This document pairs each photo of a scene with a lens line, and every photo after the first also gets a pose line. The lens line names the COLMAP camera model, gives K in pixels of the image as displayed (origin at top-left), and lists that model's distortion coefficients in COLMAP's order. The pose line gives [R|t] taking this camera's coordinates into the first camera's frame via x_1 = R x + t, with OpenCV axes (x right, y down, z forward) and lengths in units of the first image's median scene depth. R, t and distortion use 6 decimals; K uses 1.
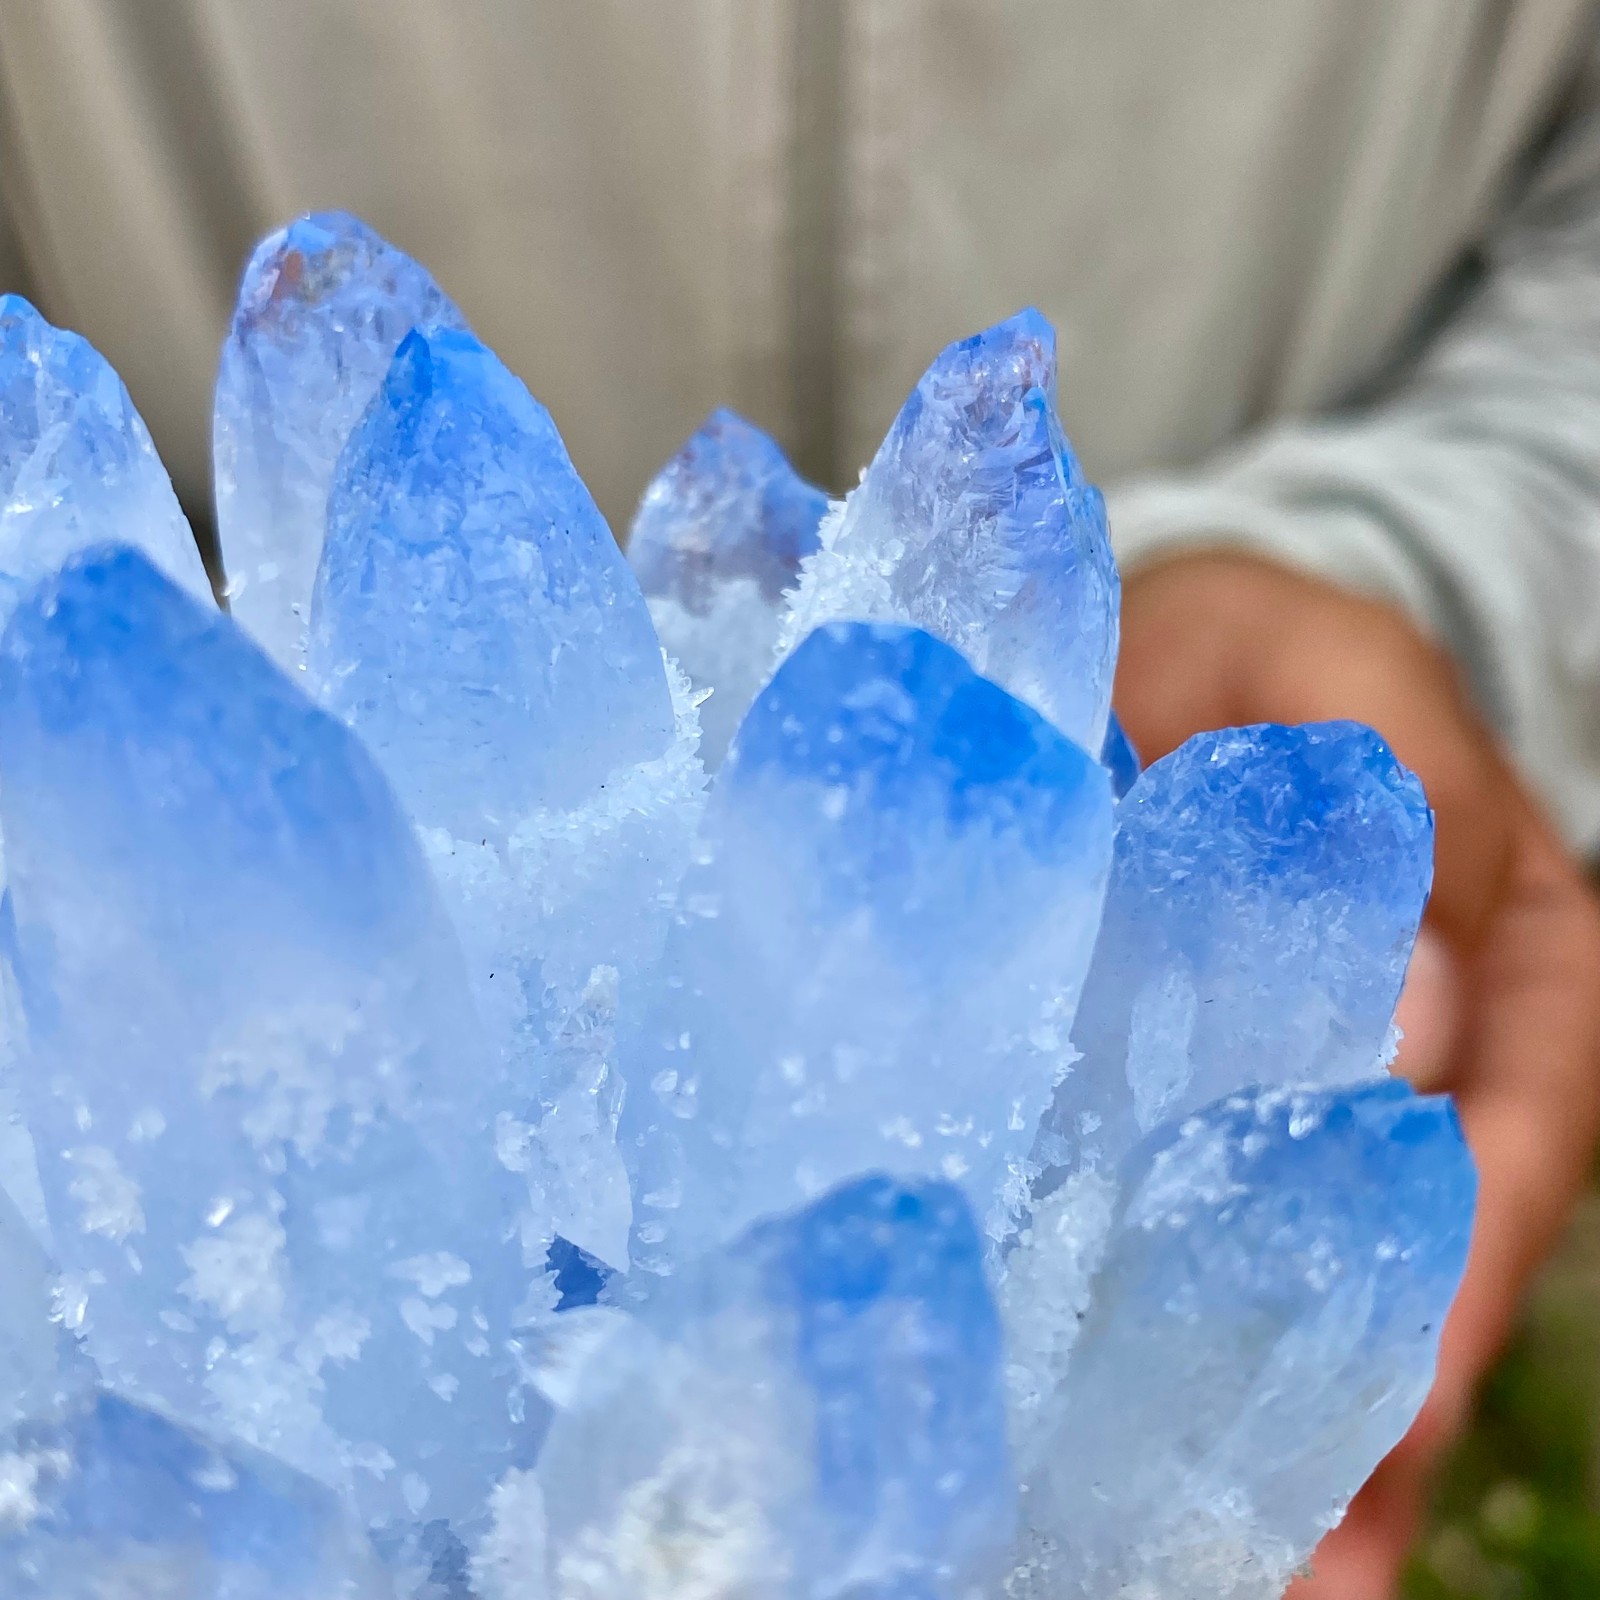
lens RADIAL K [[2297.1, 0, 793.4], [0, 2297.1, 807.0], [0, 0, 1]] dist [0.021686, 0.030593]
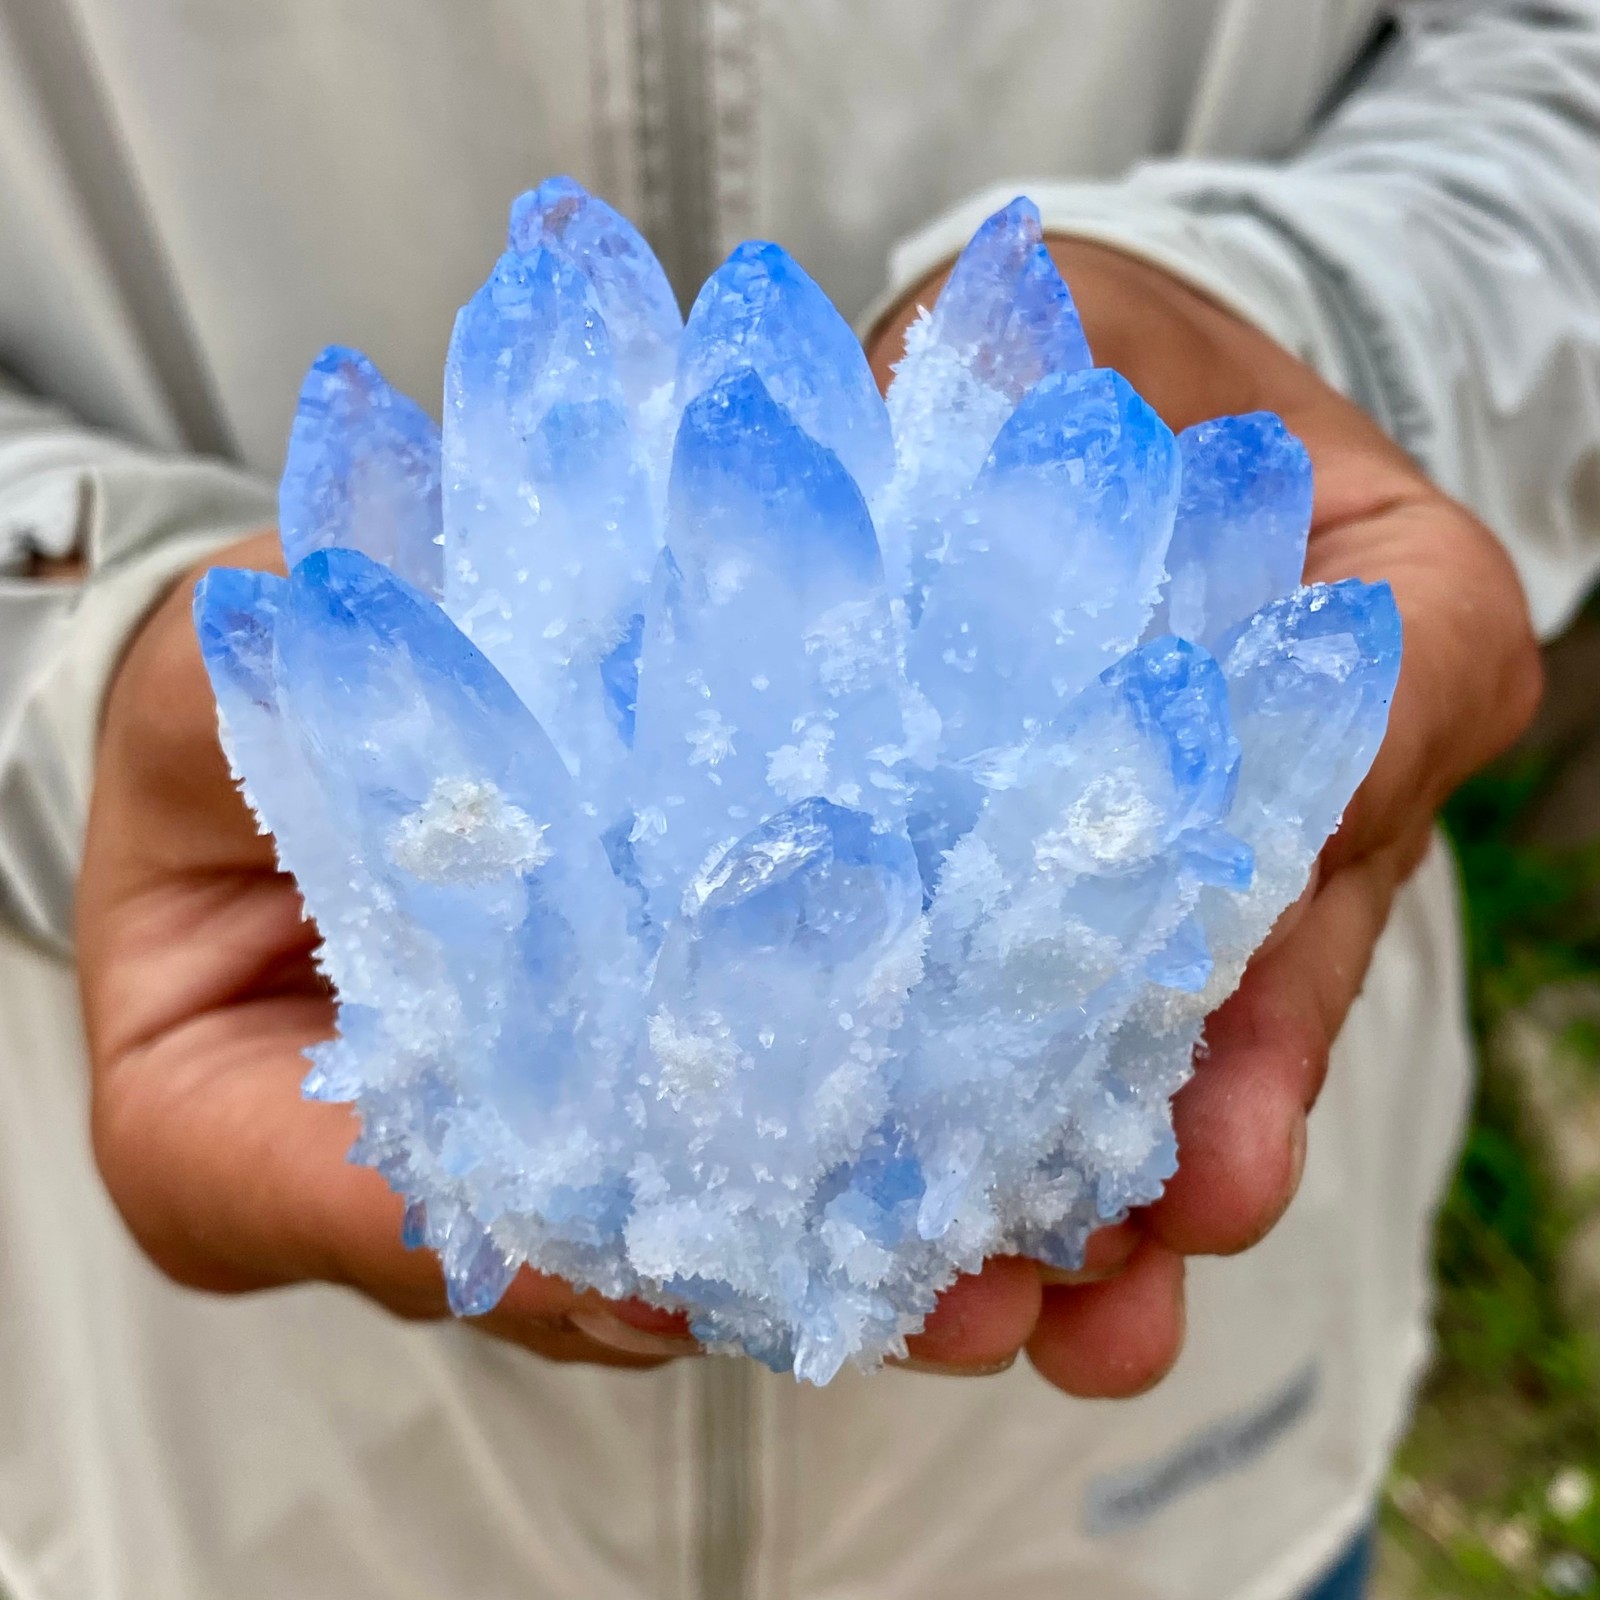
lens RADIAL K [[2297.1, 0, 793.4], [0, 2297.1, 807.0], [0, 0, 1]] dist [0.021686, 0.030593]
pose [[0.962047, -0.155373, 0.224330, -0.658450], [0.144080, 0.987365, 0.065965, 0.113141], [-0.231745, -0.031140, 0.972278, -0.784598]]
